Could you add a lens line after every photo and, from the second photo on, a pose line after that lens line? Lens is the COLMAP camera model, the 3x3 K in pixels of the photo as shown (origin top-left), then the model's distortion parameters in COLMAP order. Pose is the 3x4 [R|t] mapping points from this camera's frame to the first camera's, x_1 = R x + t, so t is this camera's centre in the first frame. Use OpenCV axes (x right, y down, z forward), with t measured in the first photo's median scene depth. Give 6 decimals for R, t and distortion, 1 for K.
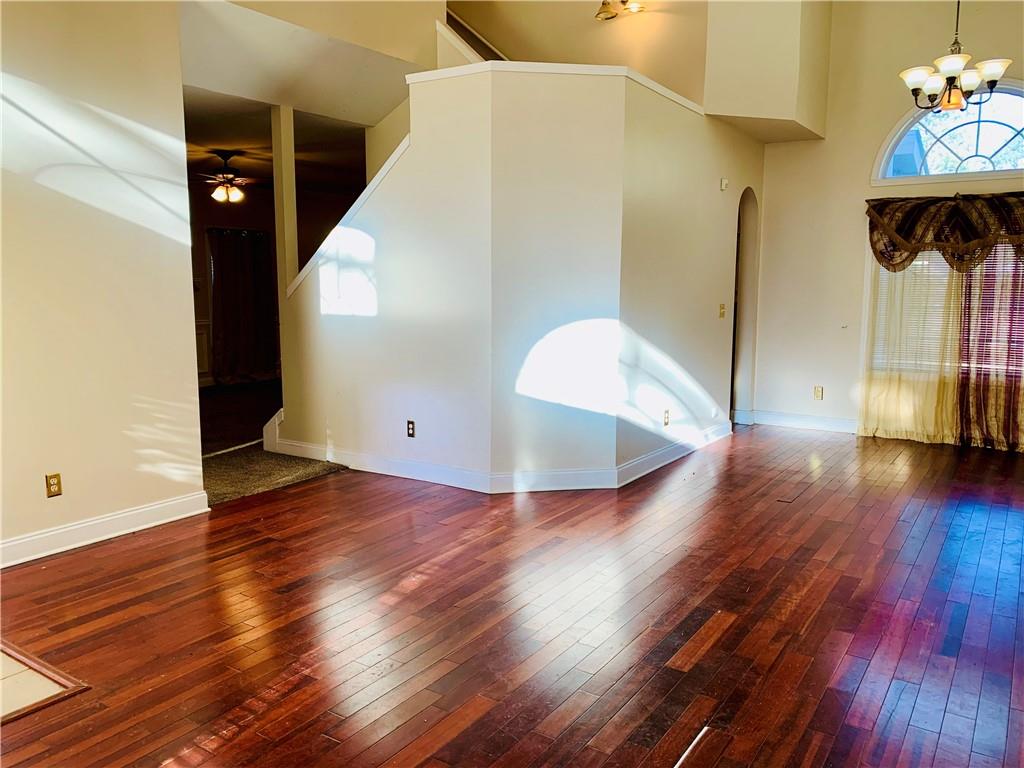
lens RADIAL K [[803.5, 0, 512.0], [0, 803.5, 384.0], [0, 0, 1]] dist [-0.011649, -0.004273]
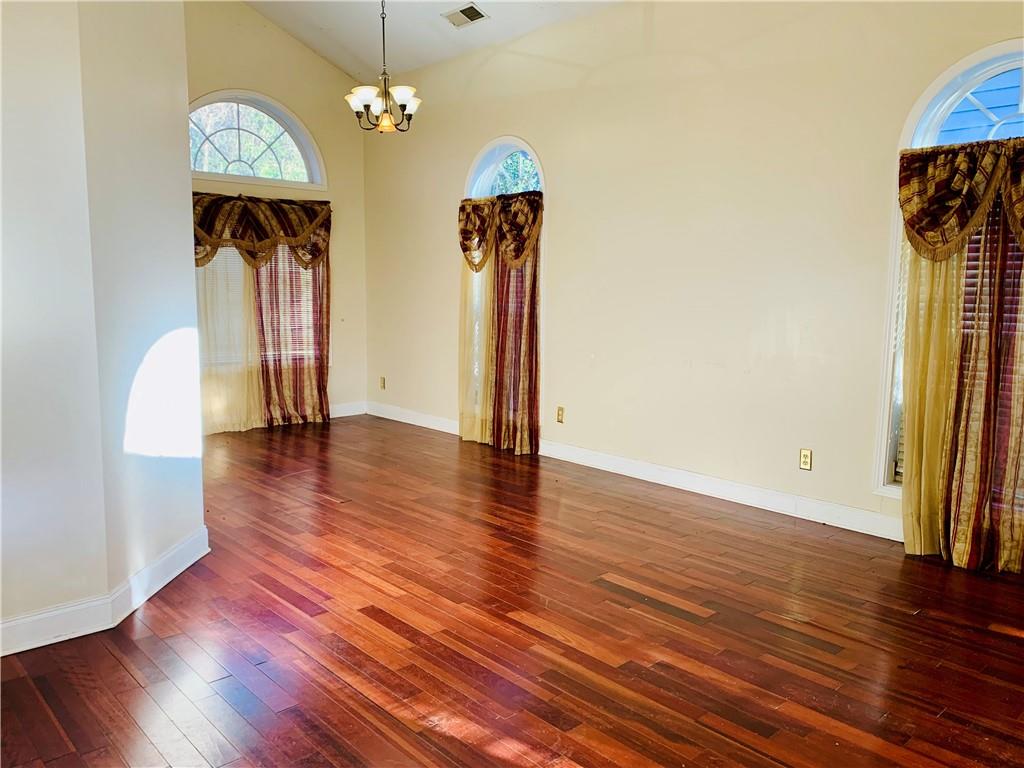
lens RADIAL K [[773.2, 0, 528.1], [0, 773.2, 388.1], [0, 0, 1]] dist [-0.037387, -0.000349]
pose [[0.214791, -0.132886, 0.967577, -0.387316], [0.108310, 0.987830, 0.111624, -0.056402], [-0.970636, 0.080823, 0.226570, 0.421959]]
